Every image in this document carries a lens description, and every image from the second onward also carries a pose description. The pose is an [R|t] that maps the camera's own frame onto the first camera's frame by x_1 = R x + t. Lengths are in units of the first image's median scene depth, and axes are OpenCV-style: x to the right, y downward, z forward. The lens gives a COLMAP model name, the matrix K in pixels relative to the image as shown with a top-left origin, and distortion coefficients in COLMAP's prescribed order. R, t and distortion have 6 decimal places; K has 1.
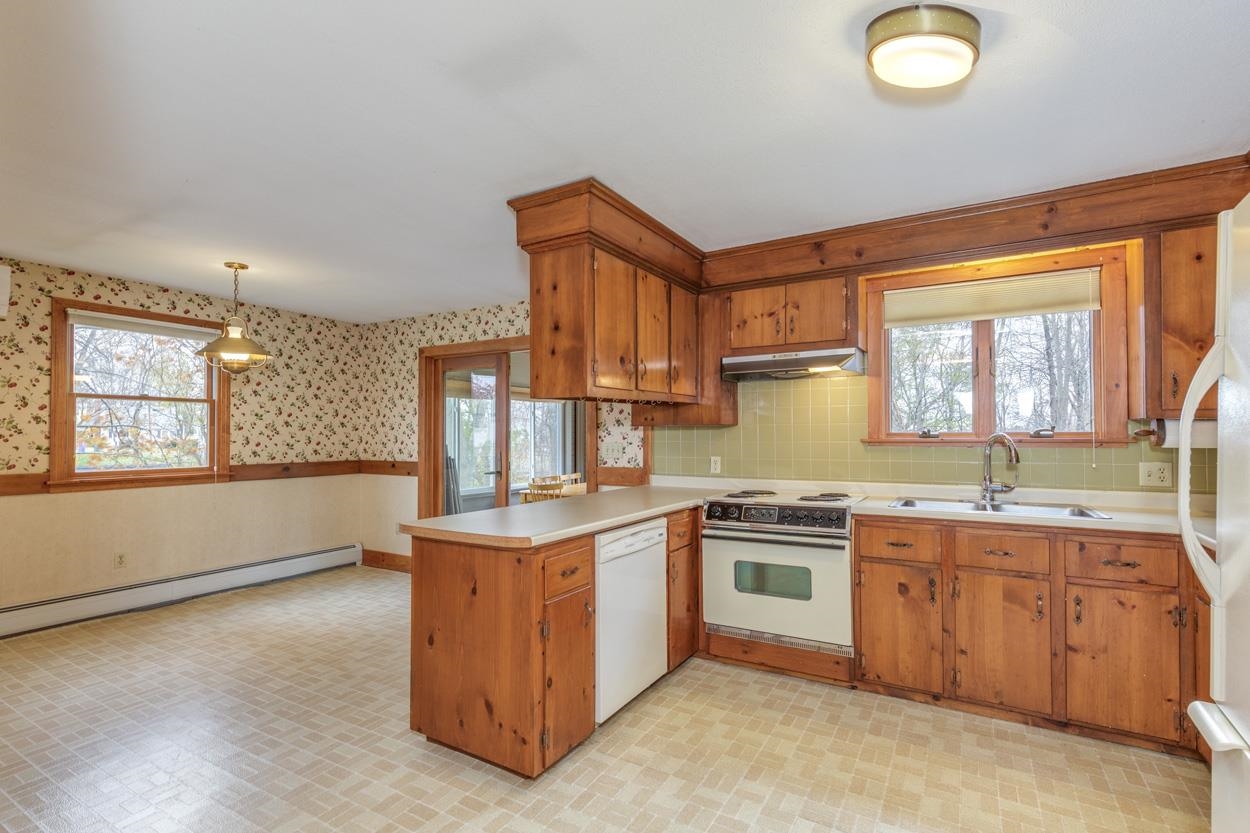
lens RADIAL K [[586.8, 0, 609.0], [0, 586.8, 413.2], [0, 0, 1]] dist [0.008027, -0.001279]
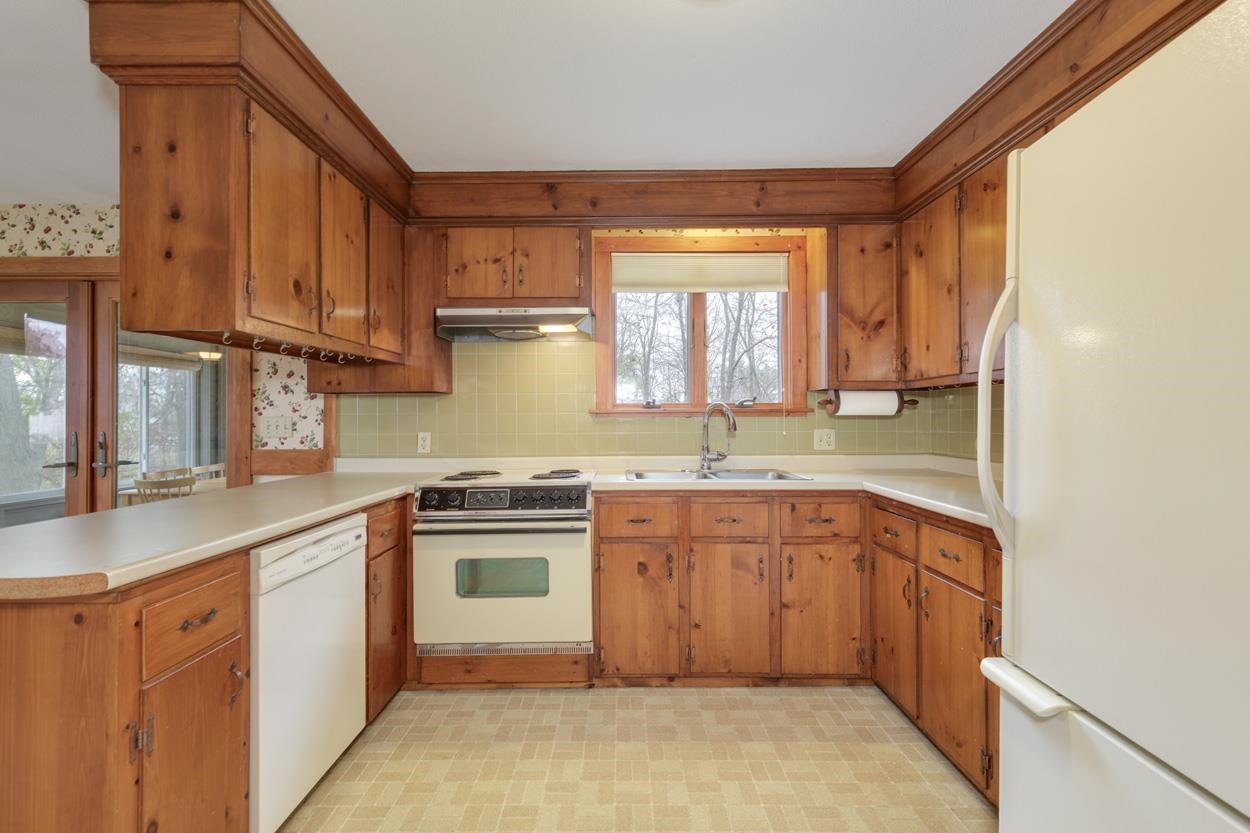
lens RADIAL K [[586.8, 0, 609.0], [0, 586.8, 413.2], [0, 0, 1]] dist [0.008027, -0.001279]
pose [[0.863374, 0.003770, 0.504550, -0.008989], [-0.015398, 0.999703, 0.018879, 0.038024], [-0.504329, -0.024068, 0.863176, 0.232311]]
